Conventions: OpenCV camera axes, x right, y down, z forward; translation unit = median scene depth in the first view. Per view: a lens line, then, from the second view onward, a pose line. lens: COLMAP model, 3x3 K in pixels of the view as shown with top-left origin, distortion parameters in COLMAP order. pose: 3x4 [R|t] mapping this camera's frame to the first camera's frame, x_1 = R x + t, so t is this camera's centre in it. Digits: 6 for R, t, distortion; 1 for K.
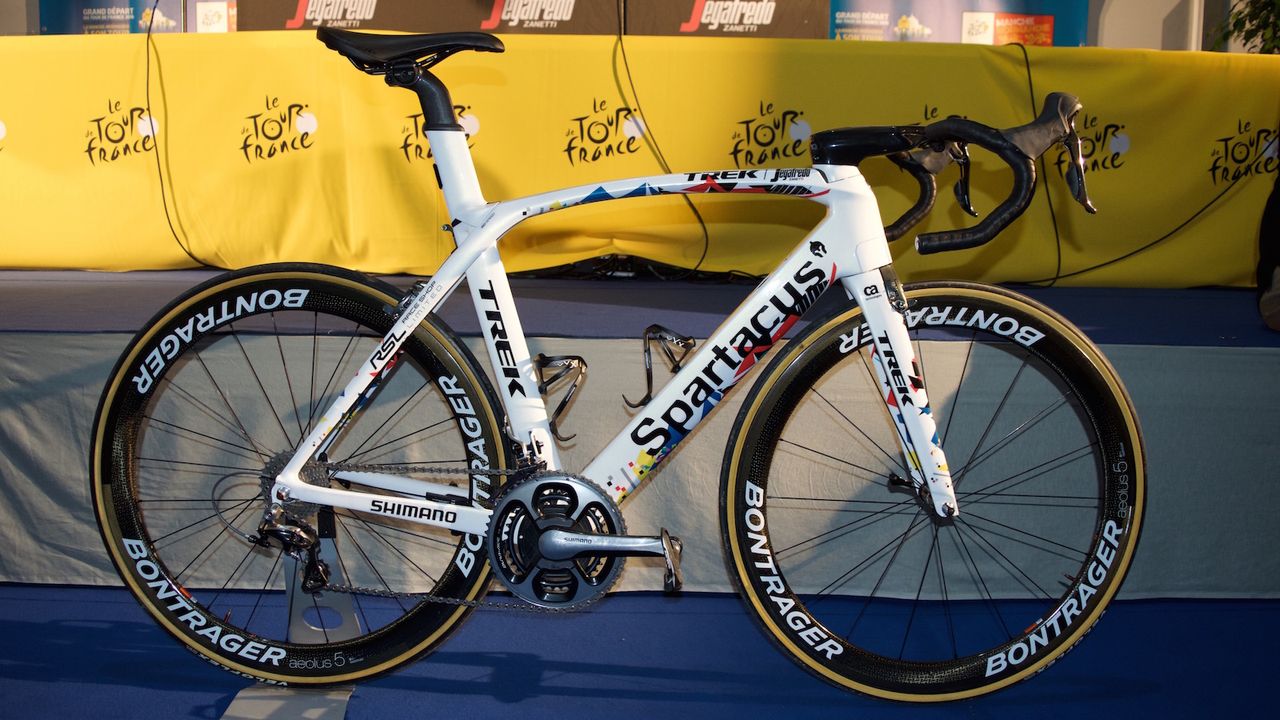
lens RADIAL K [[1033.6, 0, 640.0], [0, 1033.6, 360.0], [0, 0, 1]] dist [-0.138558, -0.001554]
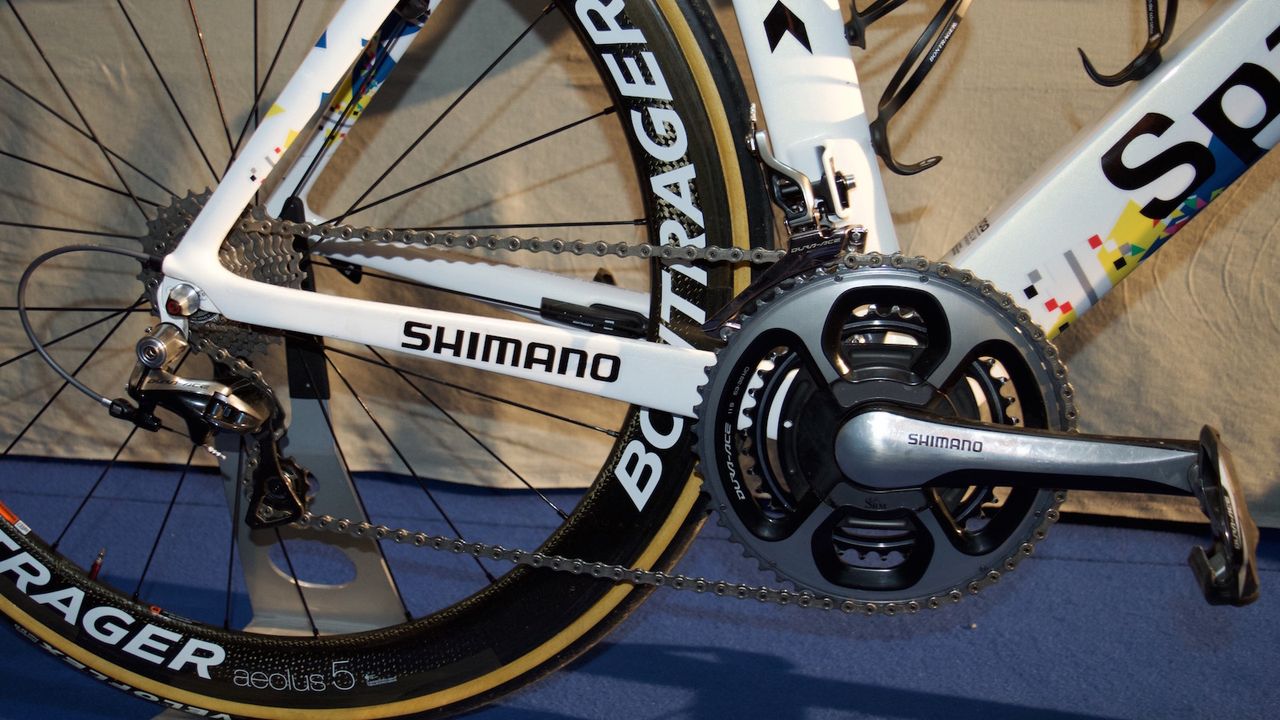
lens RADIAL K [[1290.9, 0, 640.0], [0, 1290.9, 360.0], [0, 0, 1]] dist [-0.049871, 0.010954]
pose [[0.992225, 0.032789, -0.120059, -0.113342], [-0.007425, 0.978547, 0.205890, 0.049688], [0.124234, -0.203398, 0.971182, 0.528768]]
